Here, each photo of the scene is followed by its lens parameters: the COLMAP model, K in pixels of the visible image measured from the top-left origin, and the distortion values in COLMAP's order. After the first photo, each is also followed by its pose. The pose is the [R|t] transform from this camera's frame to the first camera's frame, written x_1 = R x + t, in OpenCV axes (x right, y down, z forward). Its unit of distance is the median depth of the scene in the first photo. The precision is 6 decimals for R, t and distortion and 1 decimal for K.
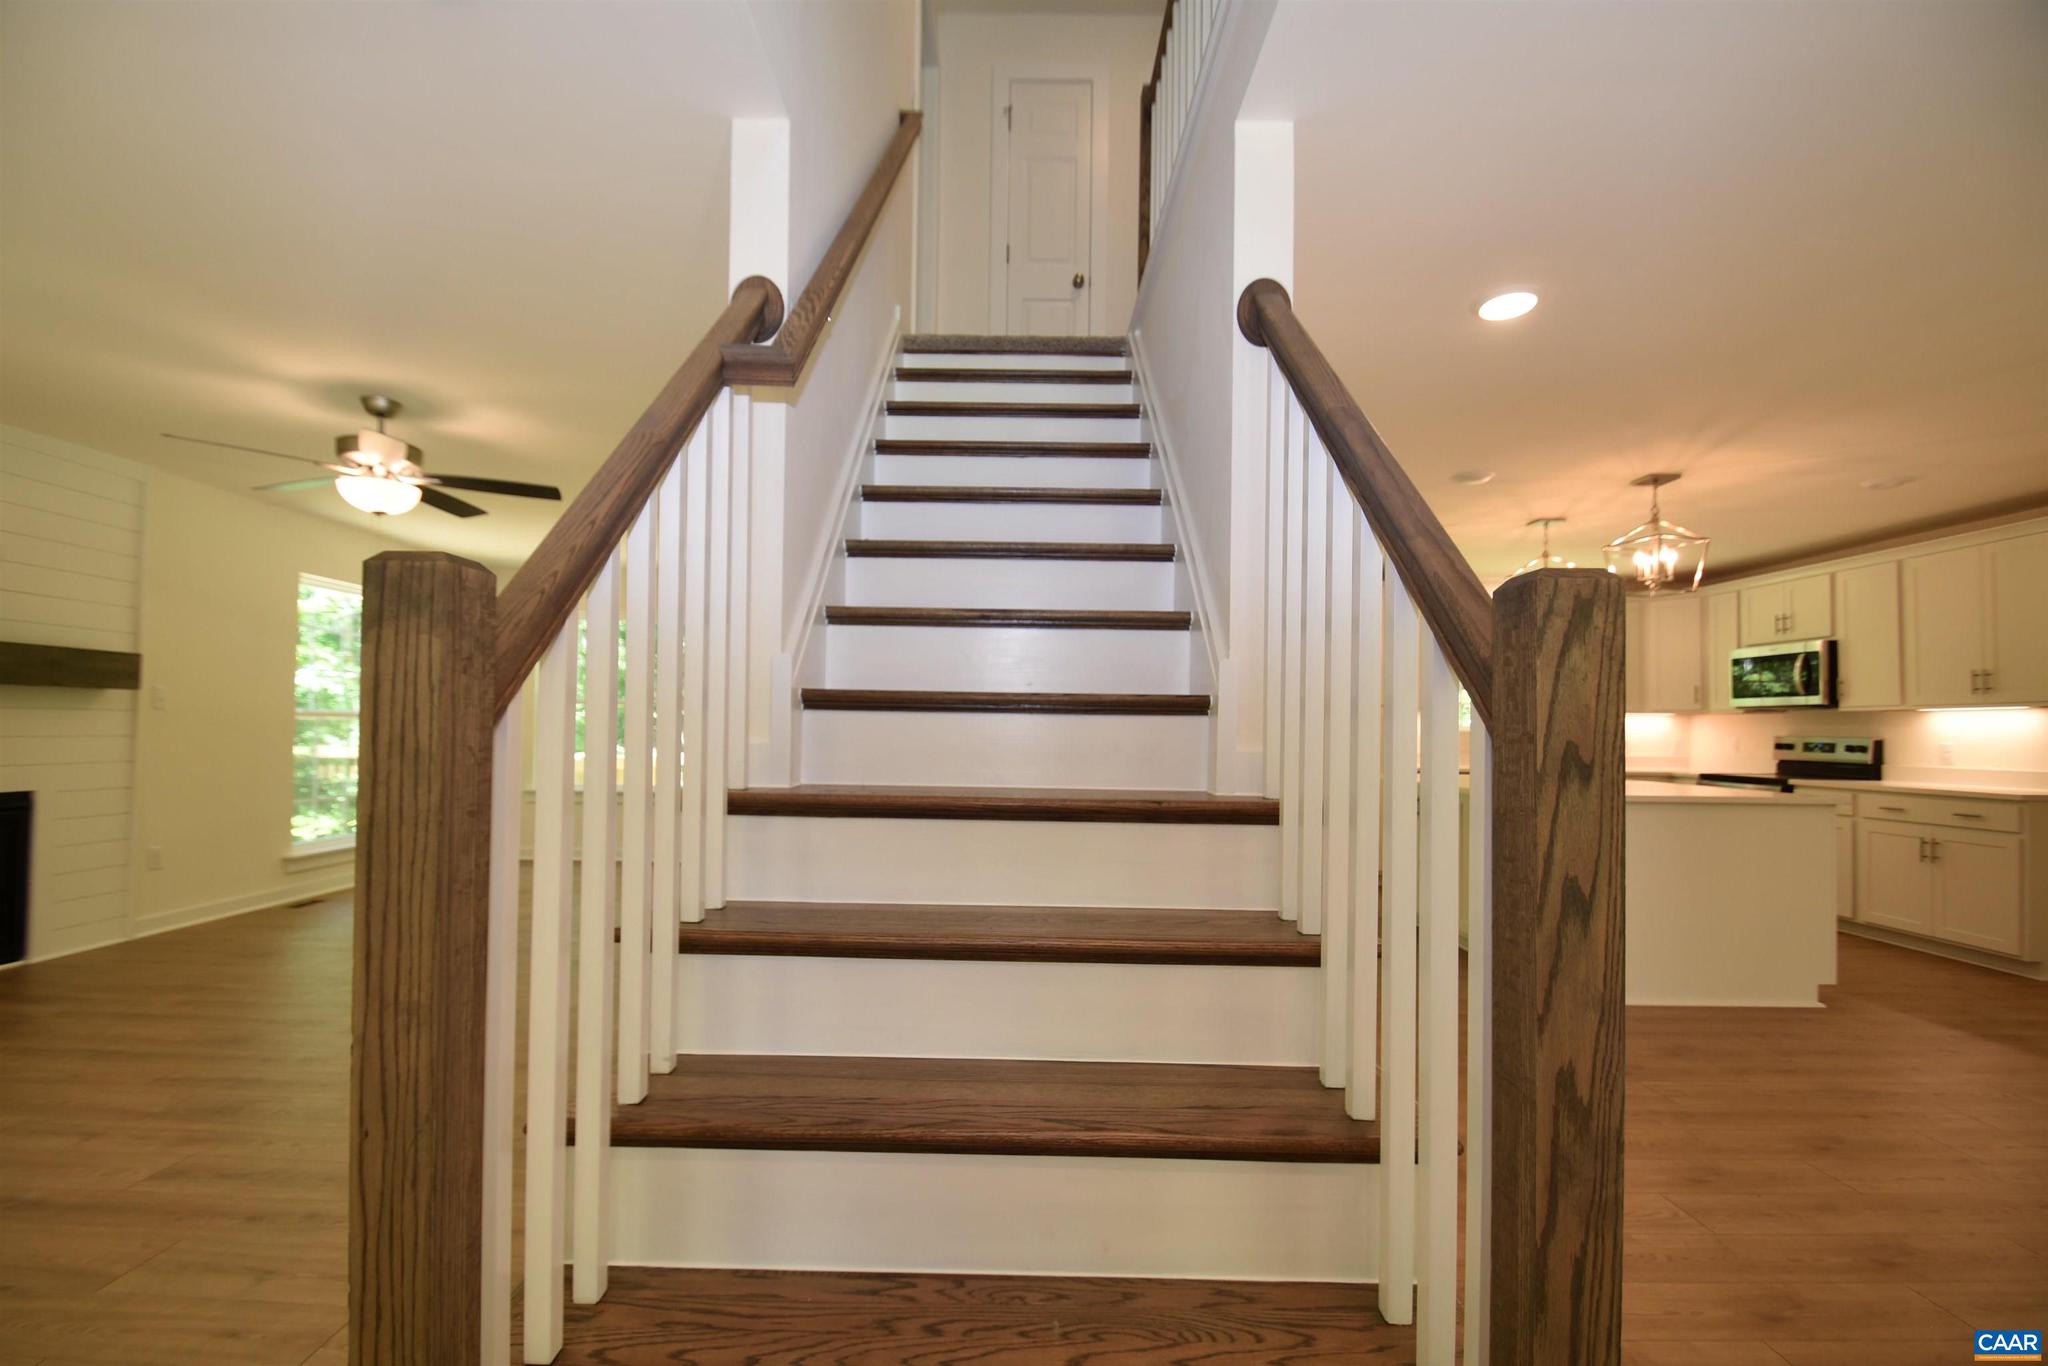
lens RADIAL K [[896.8, 0, 1008.2], [0, 896.8, 709.6], [0, 0, 1]] dist [0.010432, -0.012619]
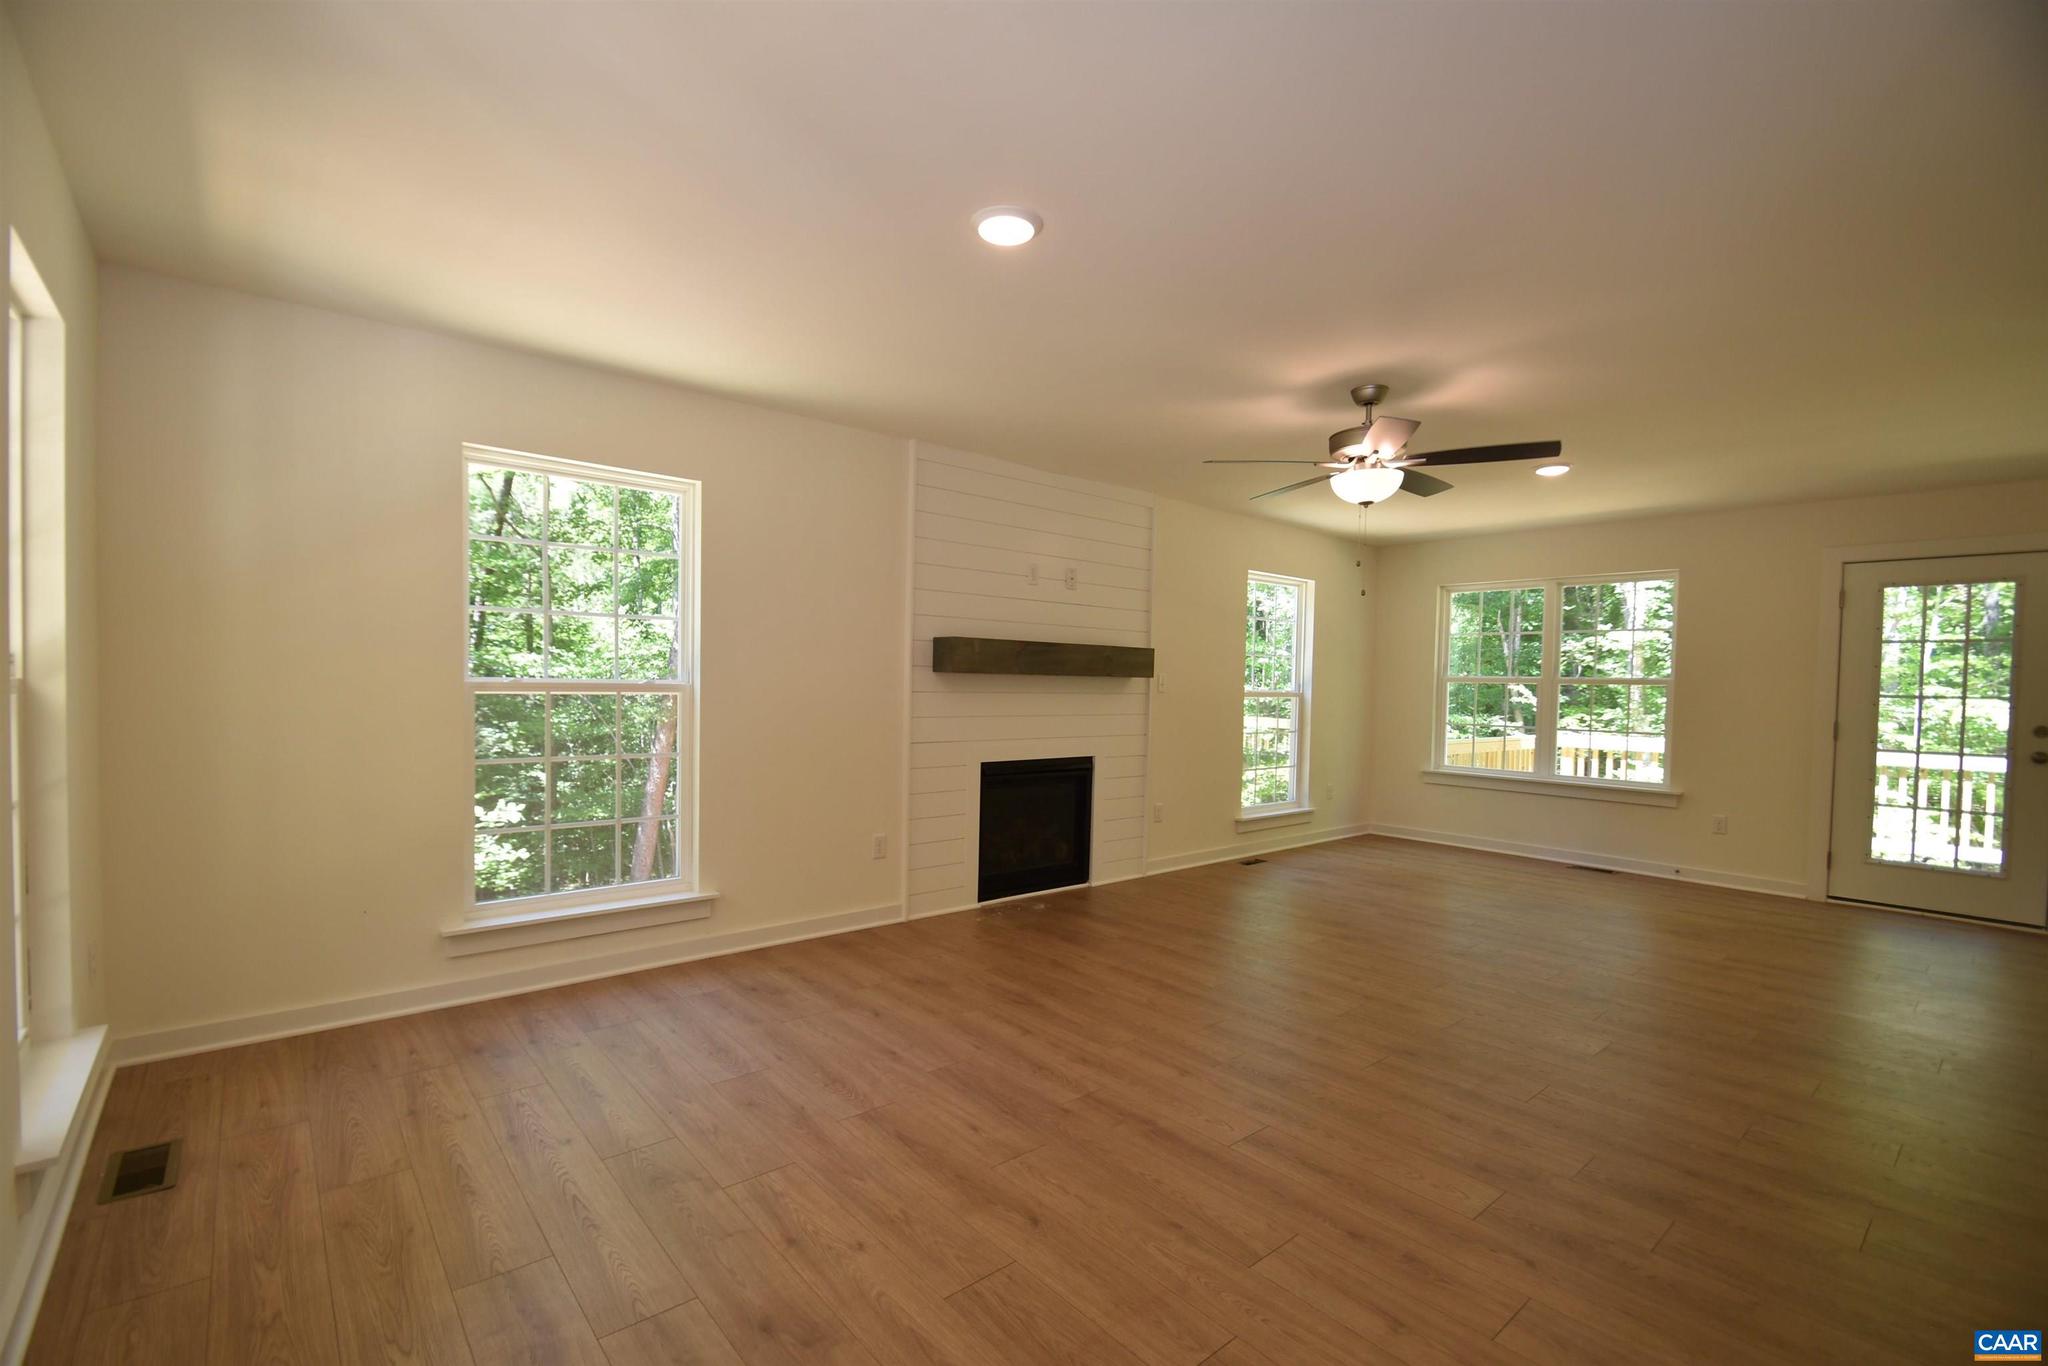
lens RADIAL K [[896.8, 0, 1015.7], [0, 896.8, 723.5], [0, 0, 1]] dist [0.010432, -0.012619]
pose [[0.660452, 0.033775, -0.750109, -0.148892], [0.005772, 0.998730, 0.050051, -0.020844], [0.750846, -0.037386, 0.659418, 0.032754]]
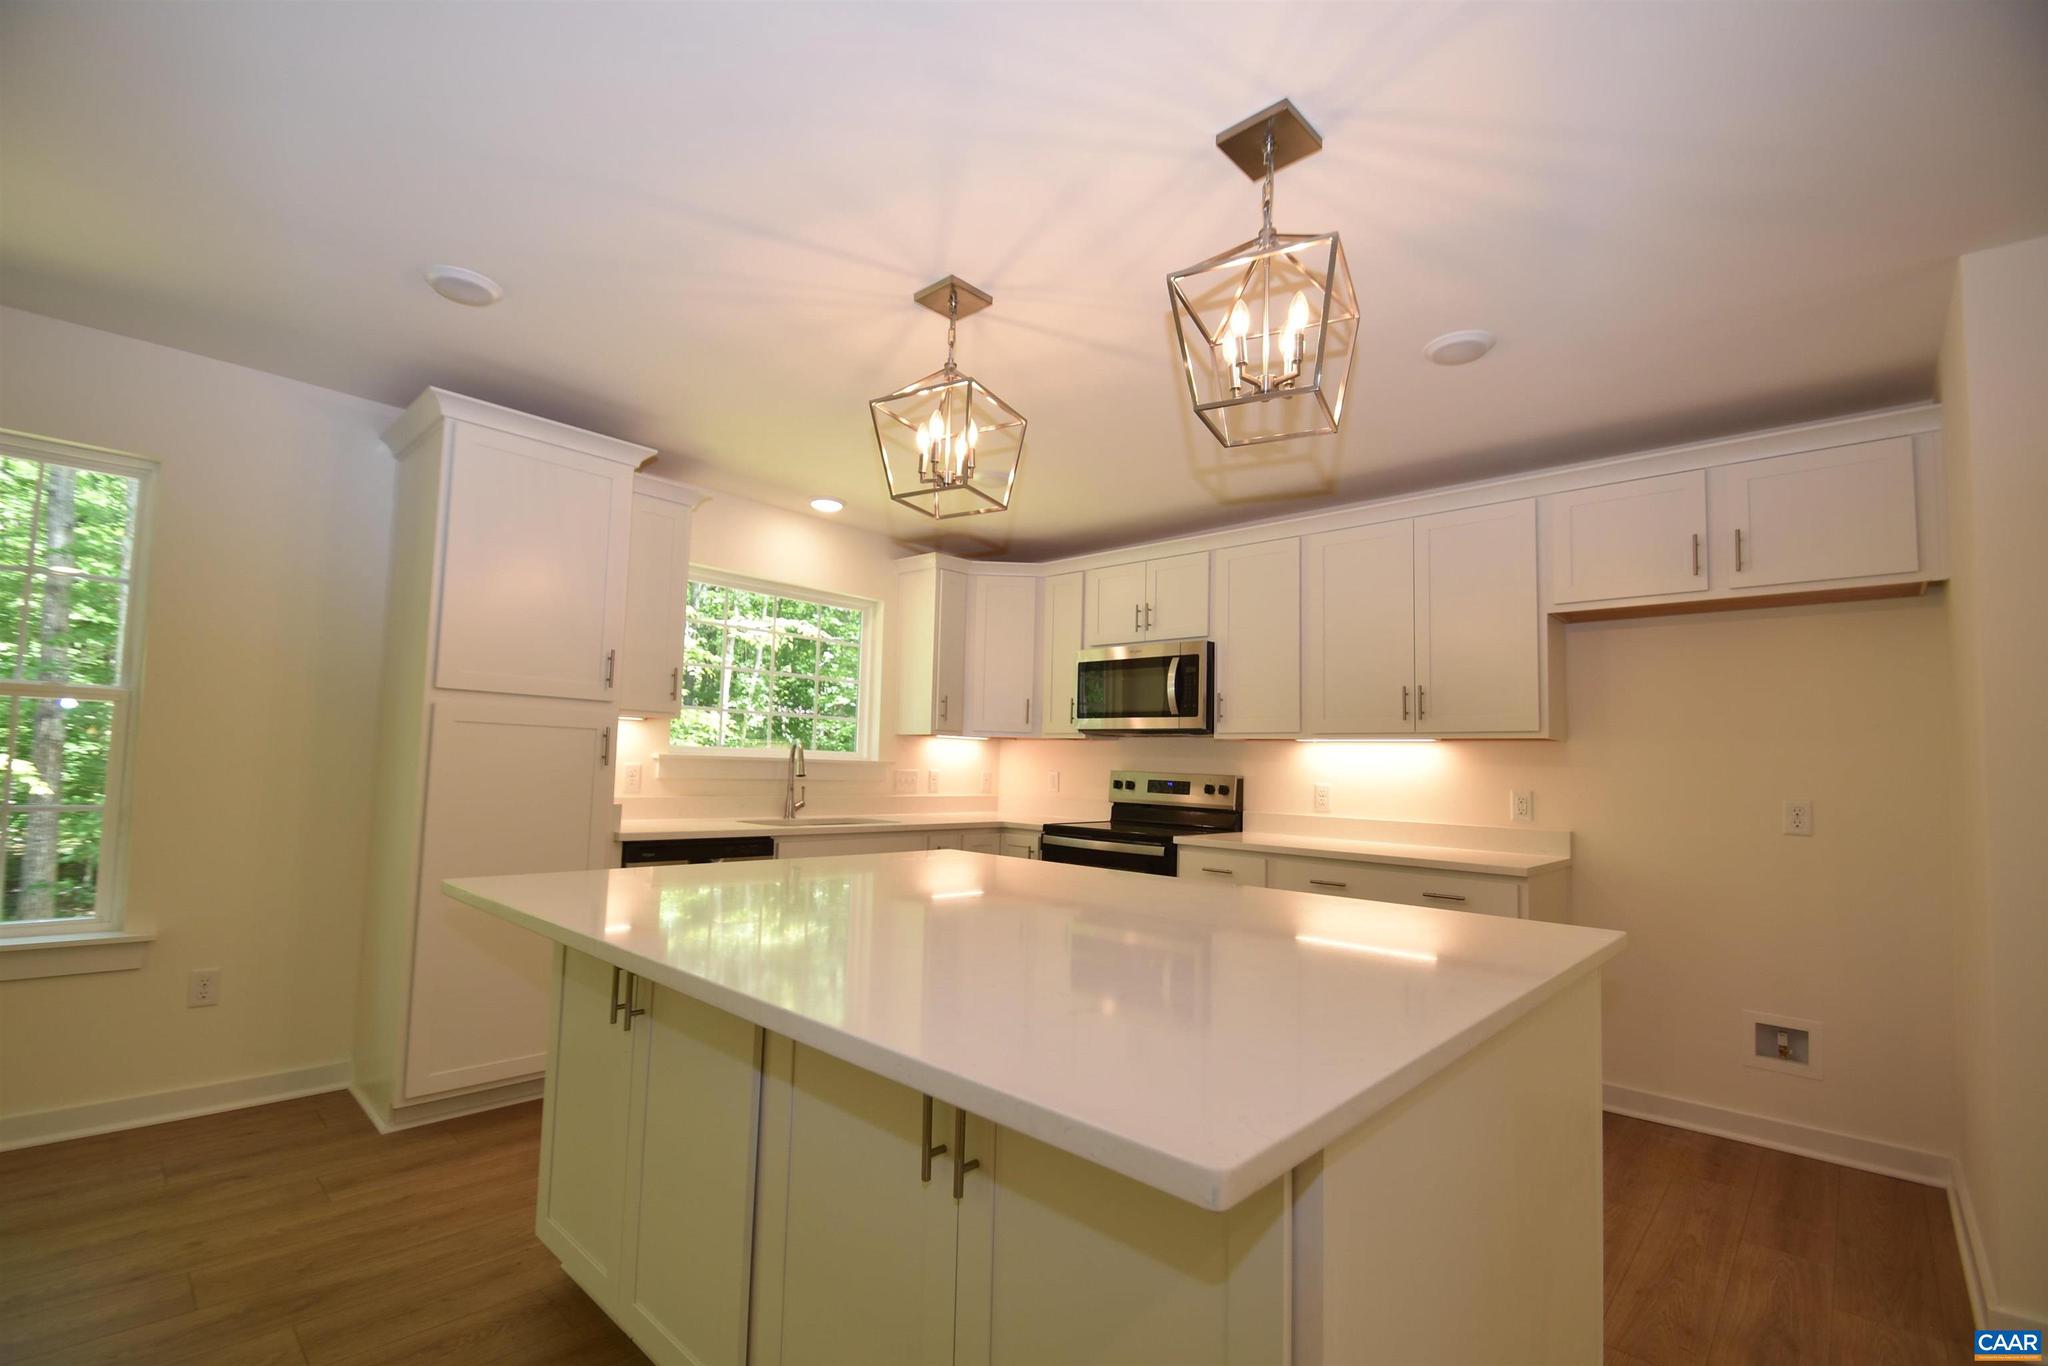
lens RADIAL K [[896.8, 0, 1006.4], [0, 896.8, 706.9], [0, 0, 1]] dist [0.010432, -0.012619]
pose [[0.682434, 0.055029, 0.728873, 0.329652], [-0.035196, 0.998479, -0.042431, 0.014986], [-0.730099, 0.003303, 0.683333, 0.740378]]
